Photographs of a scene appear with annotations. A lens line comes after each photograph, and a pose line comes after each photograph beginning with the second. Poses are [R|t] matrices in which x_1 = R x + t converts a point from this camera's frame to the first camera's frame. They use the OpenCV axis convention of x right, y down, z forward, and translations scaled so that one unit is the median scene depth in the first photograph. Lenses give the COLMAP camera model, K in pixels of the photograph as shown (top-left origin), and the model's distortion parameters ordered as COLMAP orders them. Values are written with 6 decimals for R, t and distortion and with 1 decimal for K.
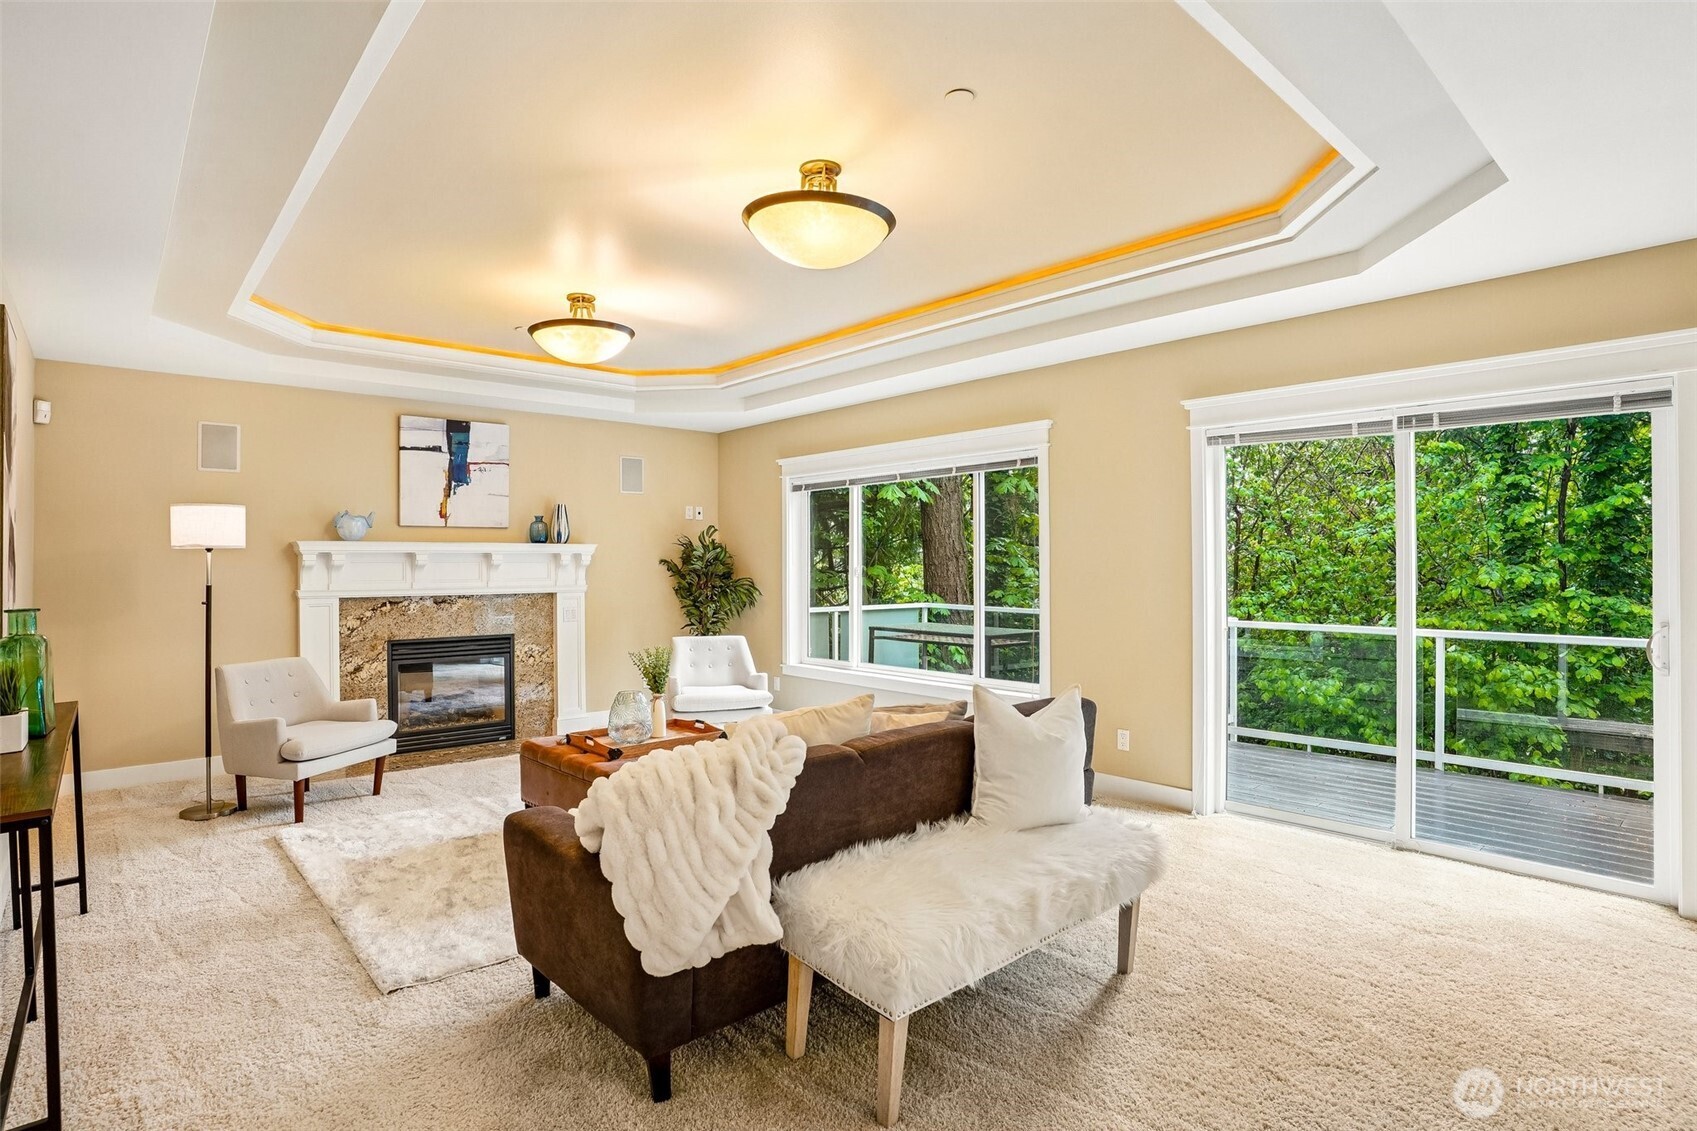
lens RADIAL K [[858.0, 0, 843.7], [0, 858.0, 566.4], [0, 0, 1]] dist [0.002211, -0.000146]
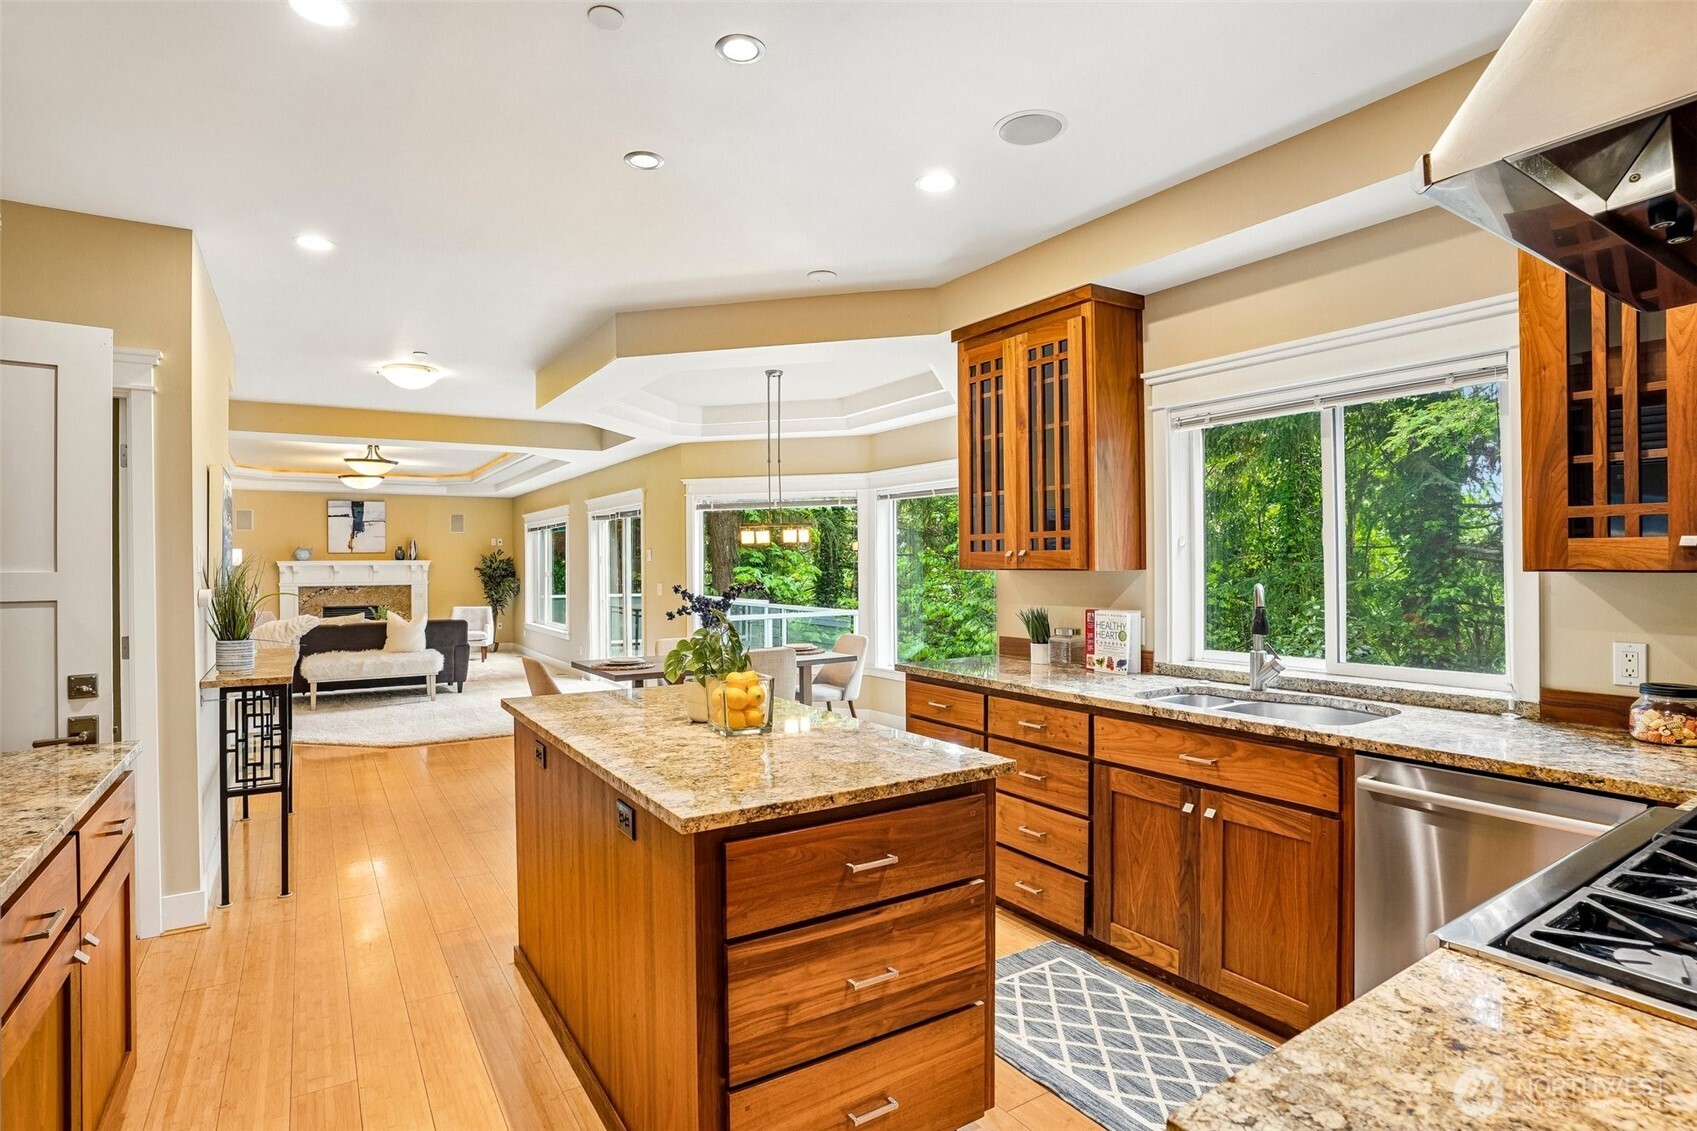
lens RADIAL K [[858.0, 0, 852.6], [0, 858.0, 566.3], [0, 0, 1]] dist [0.002211, -0.000146]
pose [[0.986160, -0.003996, -0.165749, 1.064859], [0.003372, 0.999986, -0.004049, -0.001041], [0.165763, 0.003435, 0.986160, -0.839883]]
